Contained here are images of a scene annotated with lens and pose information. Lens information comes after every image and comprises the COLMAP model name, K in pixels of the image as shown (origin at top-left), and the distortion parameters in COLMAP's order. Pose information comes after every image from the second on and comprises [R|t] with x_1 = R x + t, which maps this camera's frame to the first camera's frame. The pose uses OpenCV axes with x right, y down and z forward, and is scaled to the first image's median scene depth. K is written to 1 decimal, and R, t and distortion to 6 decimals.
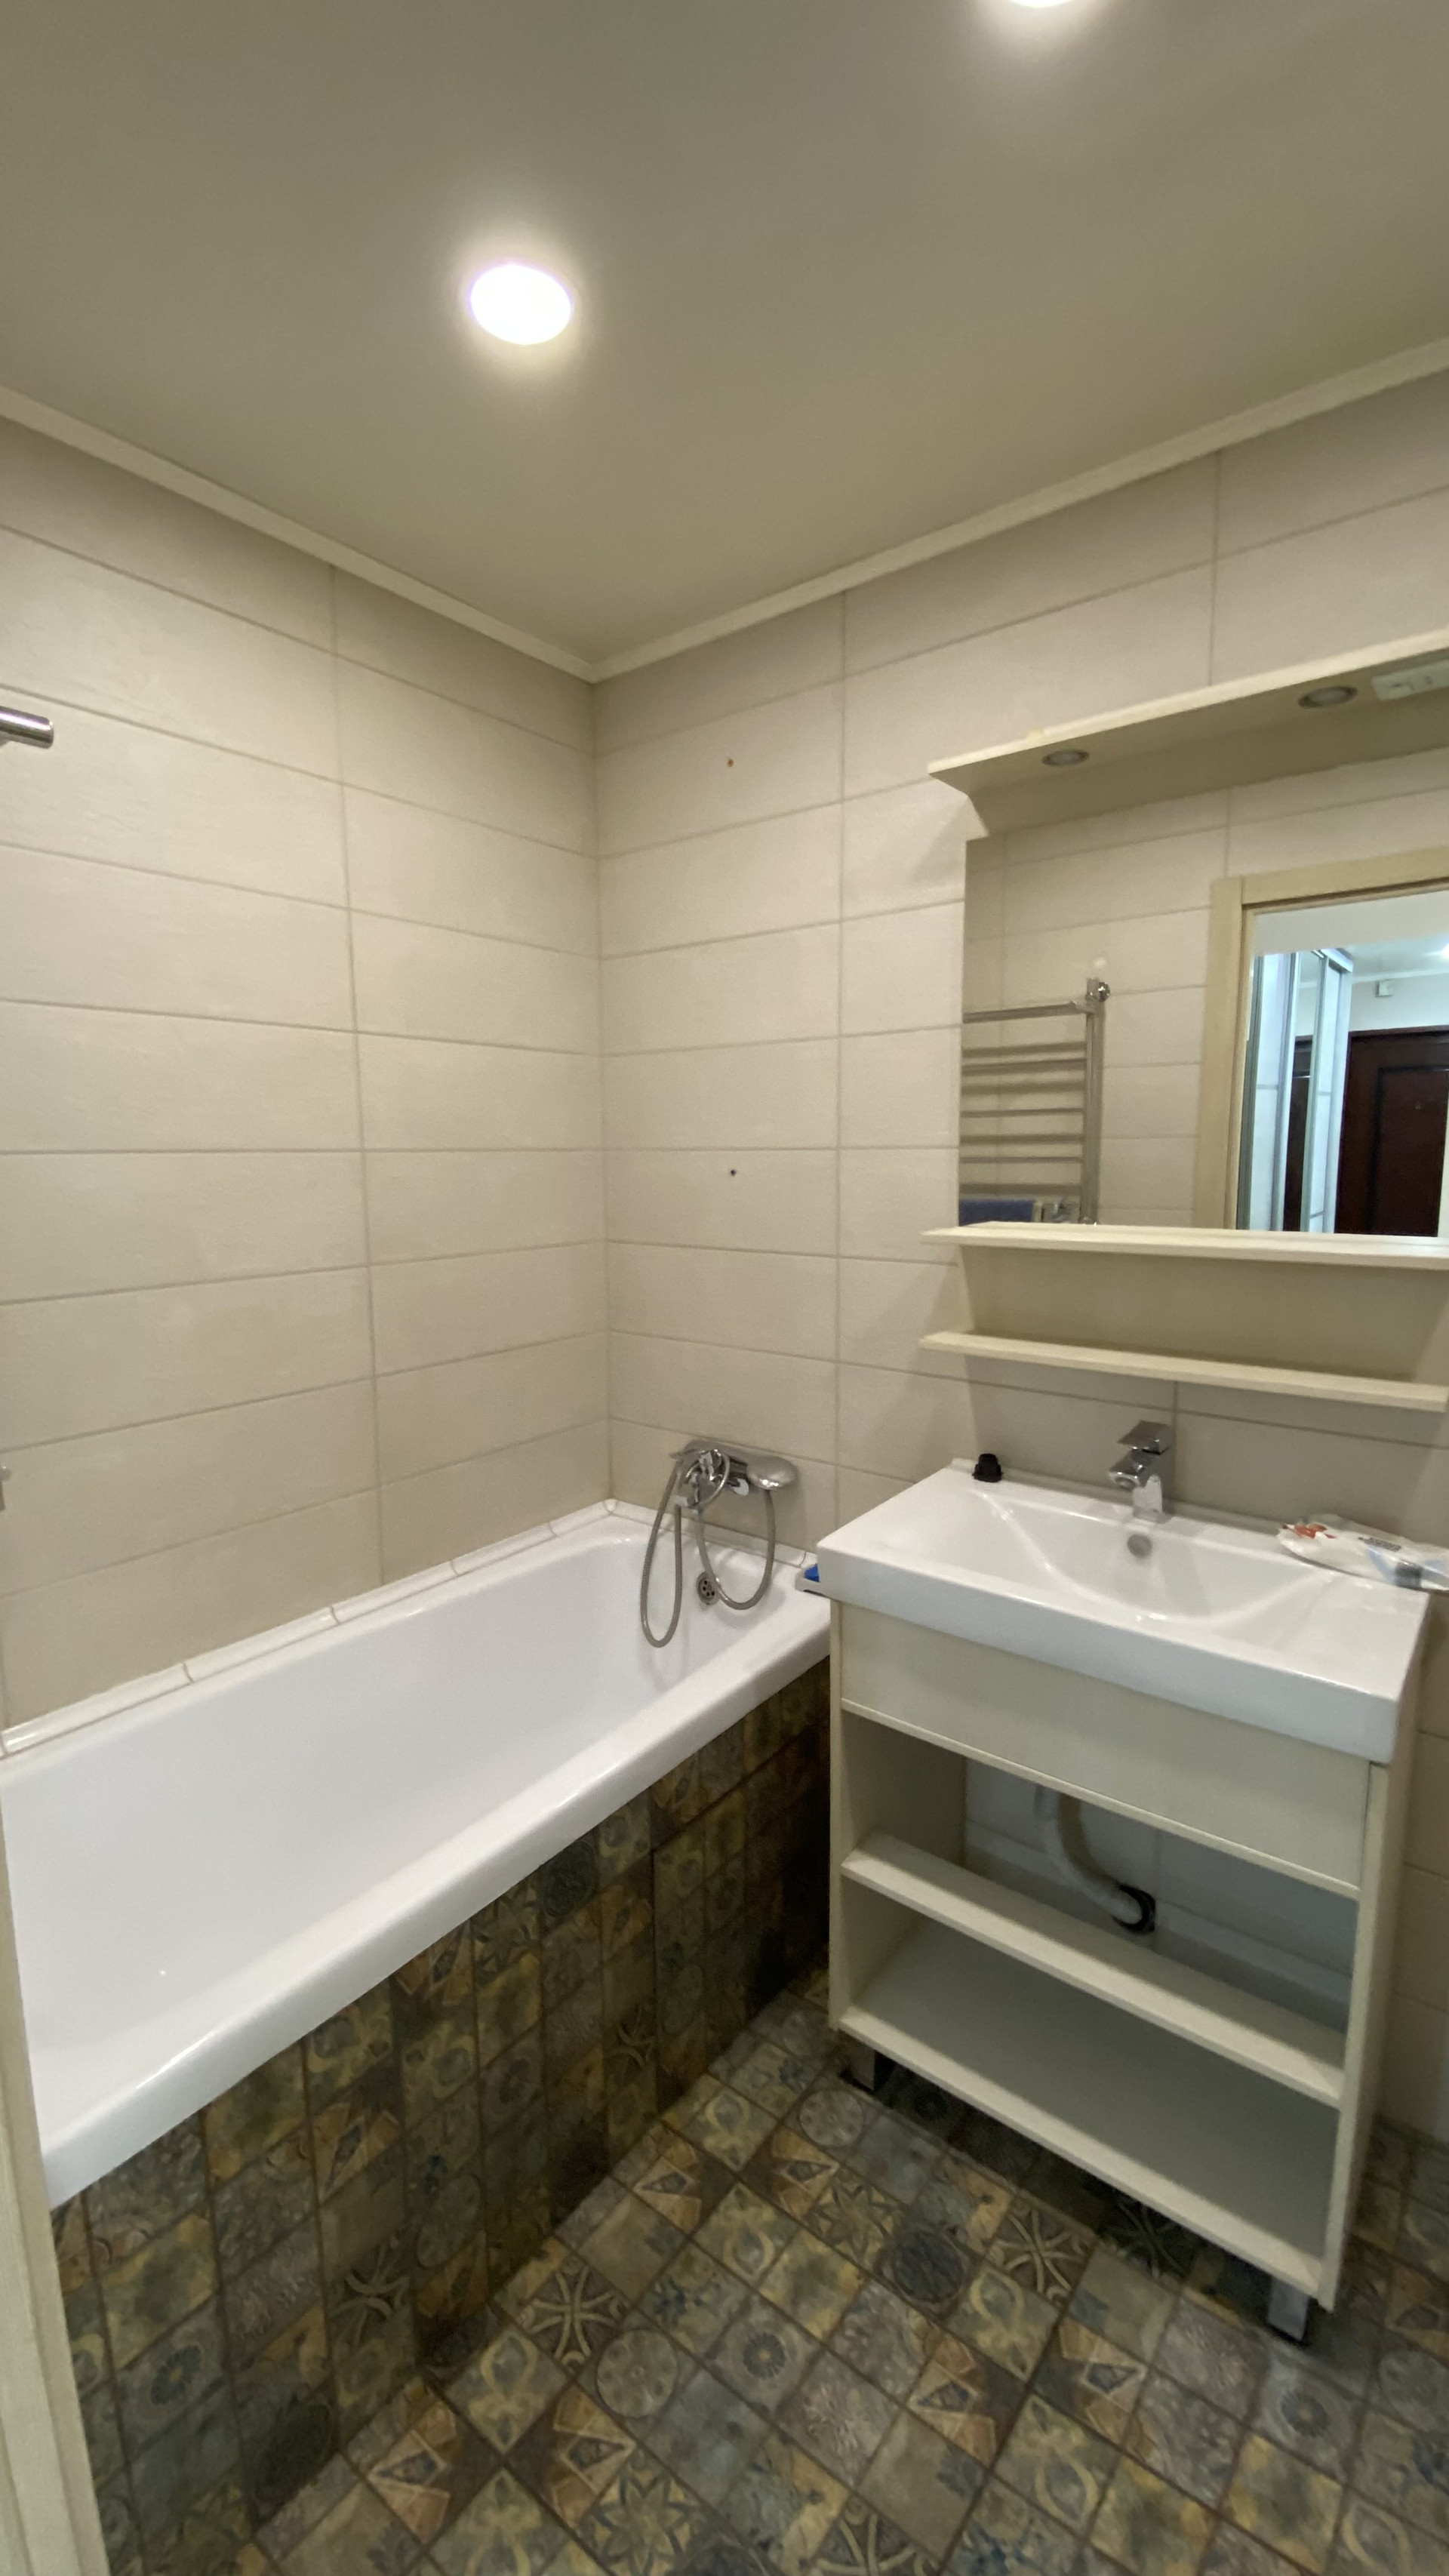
lens RADIAL K [[1049.6, 0, 725.0], [0, 1049.6, 1288.6], [0, 0, 1]] dist [0.004778, -0.013874]
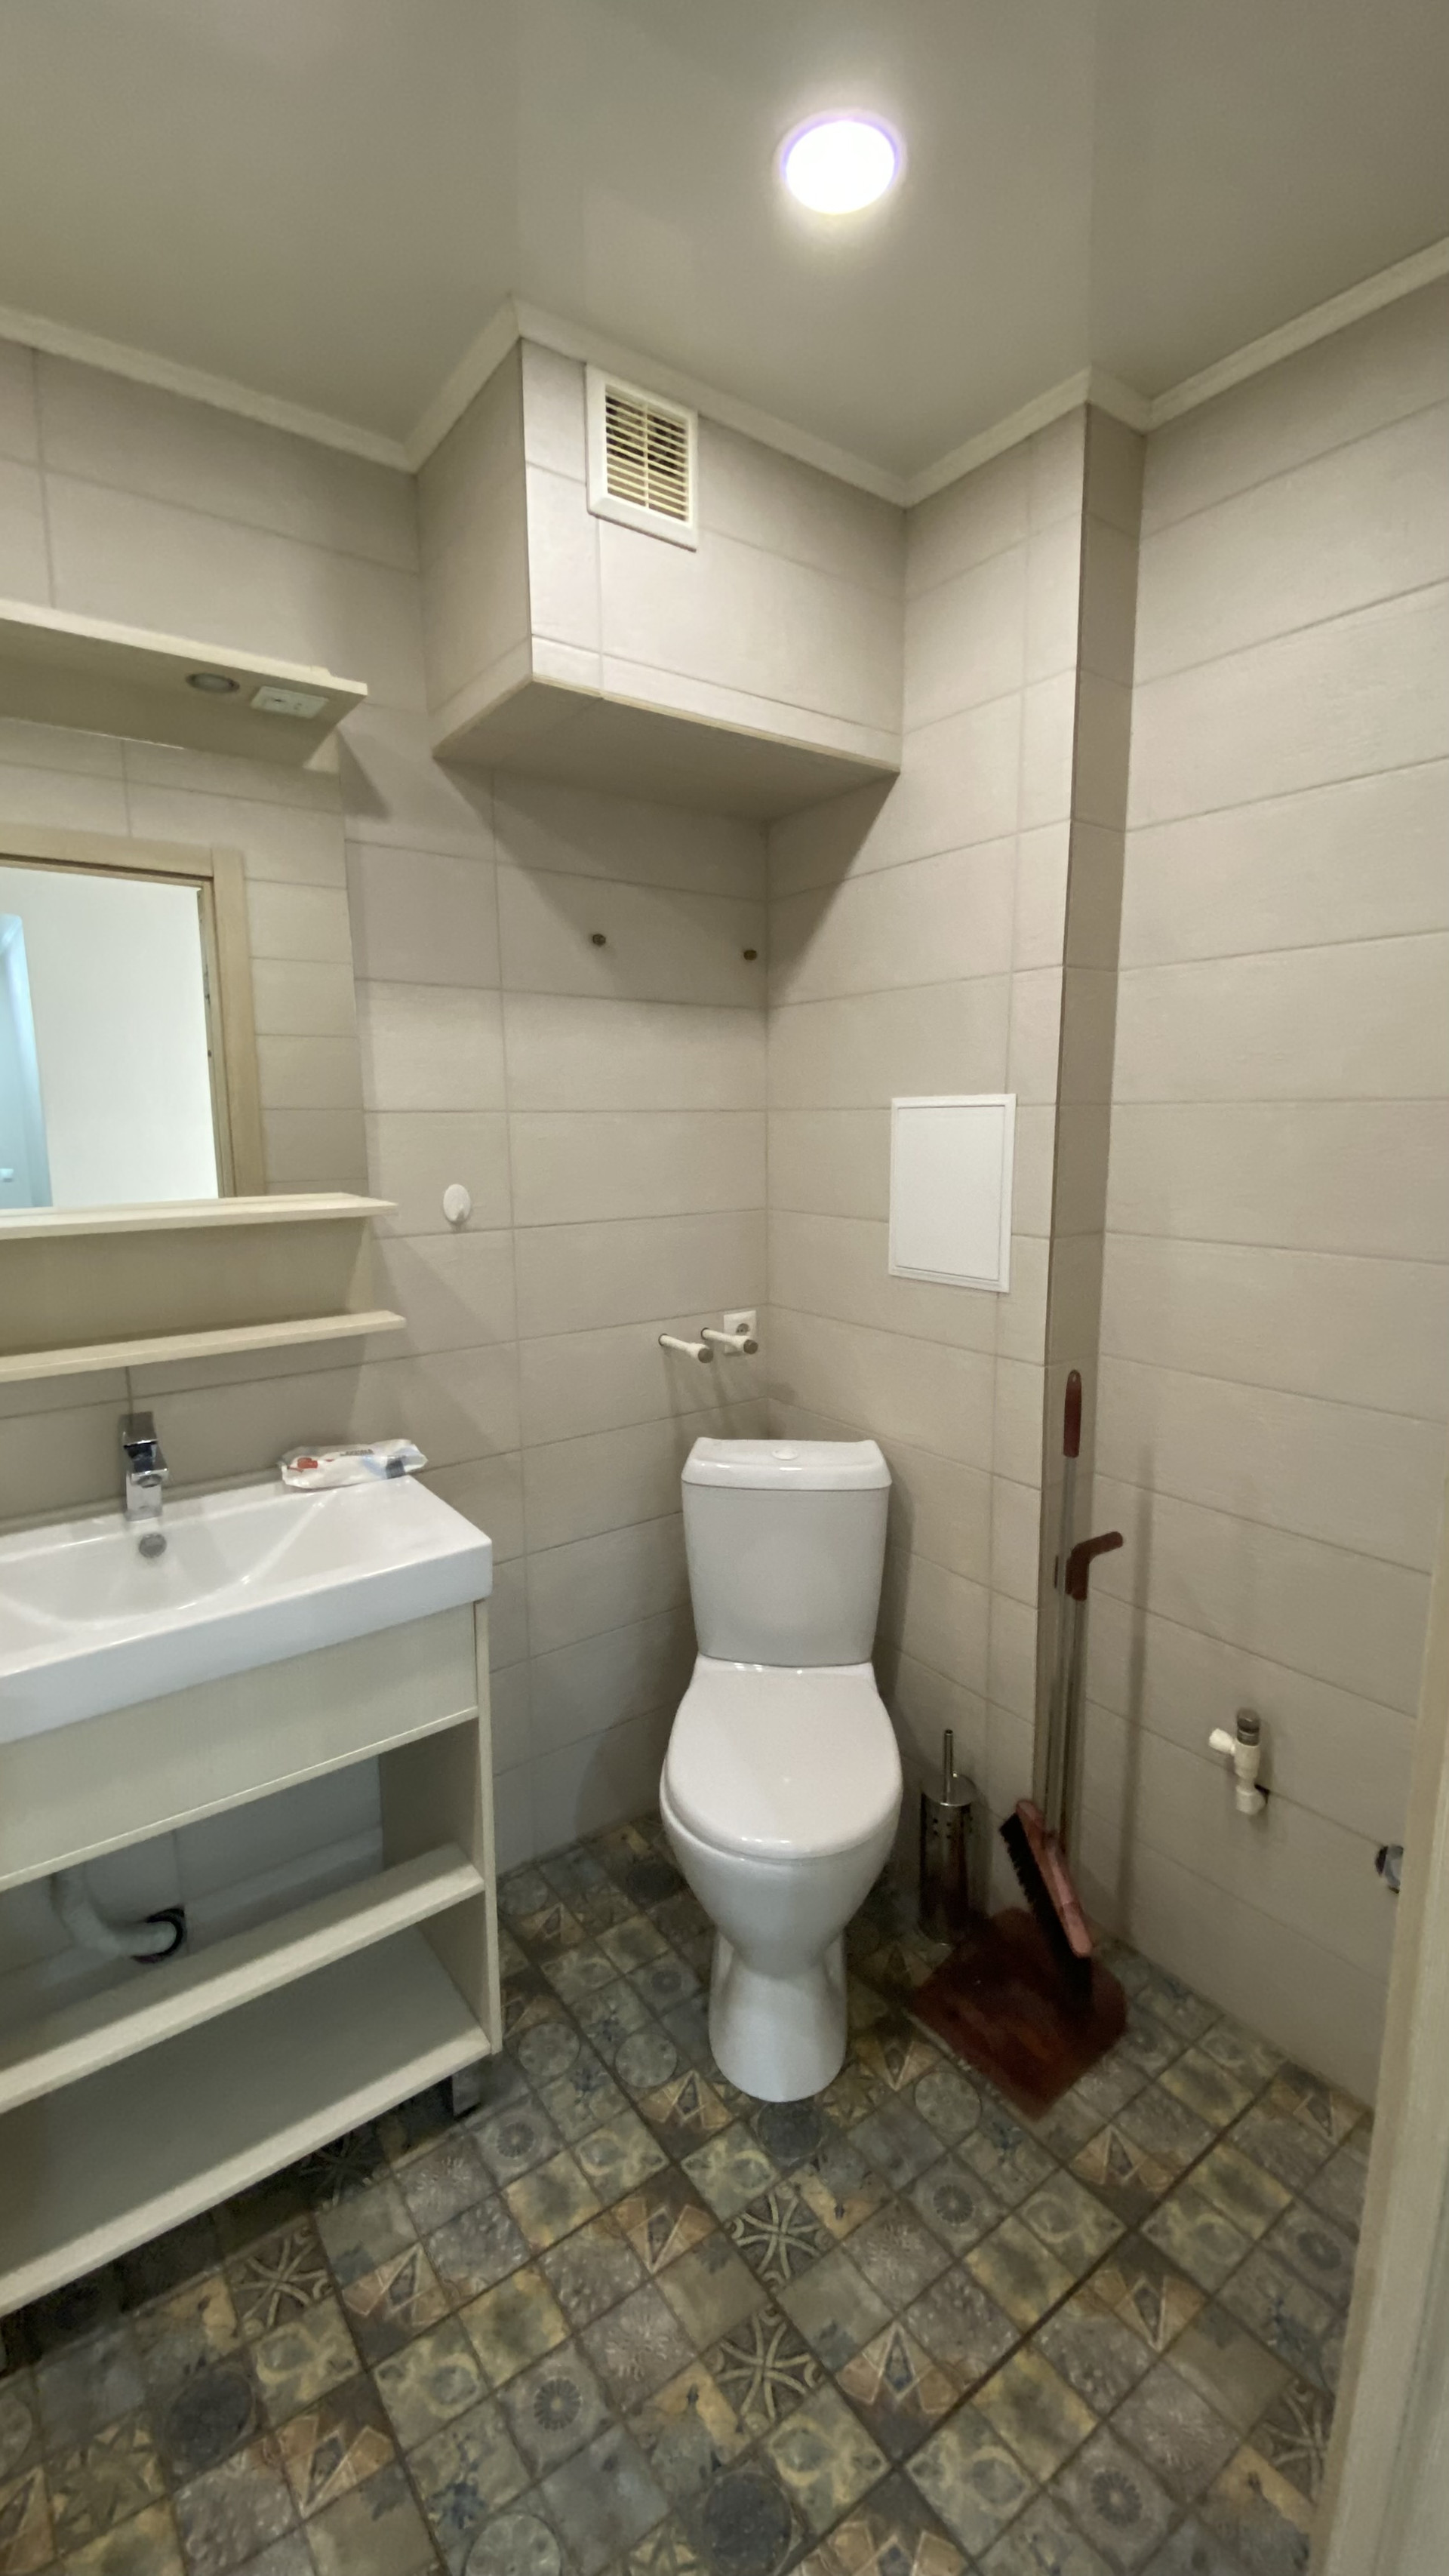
lens RADIAL K [[1049.6, 0, 721.6], [0, 1049.6, 1288.2], [0, 0, 1]] dist [0.004778, -0.013874]
pose [[0.290302, -0.173411, 0.941091, -0.350936], [0.142528, 0.980309, 0.136671, -0.039756], [-0.946261, 0.094456, 0.309302, 0.265859]]
